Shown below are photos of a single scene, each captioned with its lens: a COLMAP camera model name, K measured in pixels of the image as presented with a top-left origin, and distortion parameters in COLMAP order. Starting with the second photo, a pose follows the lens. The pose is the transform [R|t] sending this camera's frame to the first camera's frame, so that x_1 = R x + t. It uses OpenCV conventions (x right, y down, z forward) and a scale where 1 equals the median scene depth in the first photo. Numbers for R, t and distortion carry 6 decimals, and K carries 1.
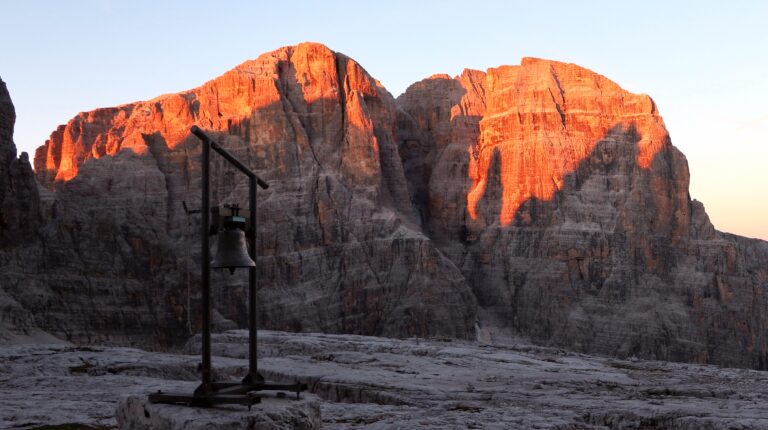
lens RADIAL K [[721.8, 0, 384.4], [0, 721.8, 215.4], [0, 0, 1]] dist [0.000445, 0.000000]
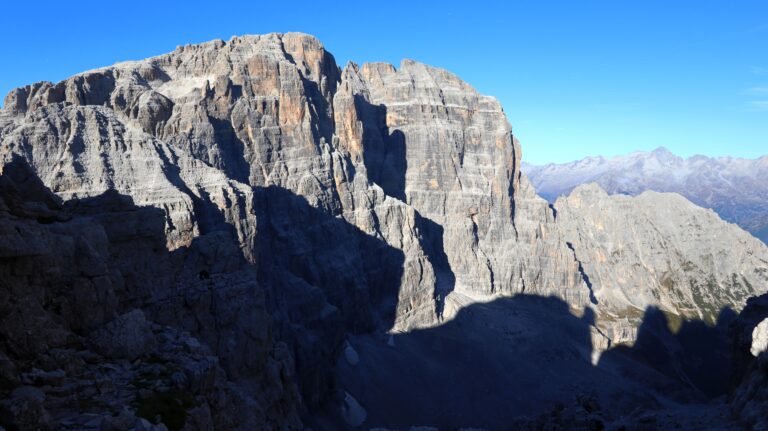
lens RADIAL K [[519.1, 0, 383.9], [0, 519.1, 217.2], [0, 0, 1]] dist [-0.011521, -0.000383]
pose [[0.899970, -0.022057, 0.435394, -0.312022], [-0.027515, 0.993854, 0.107222, -0.036281], [-0.435083, -0.108477, 0.893832, 0.154484]]
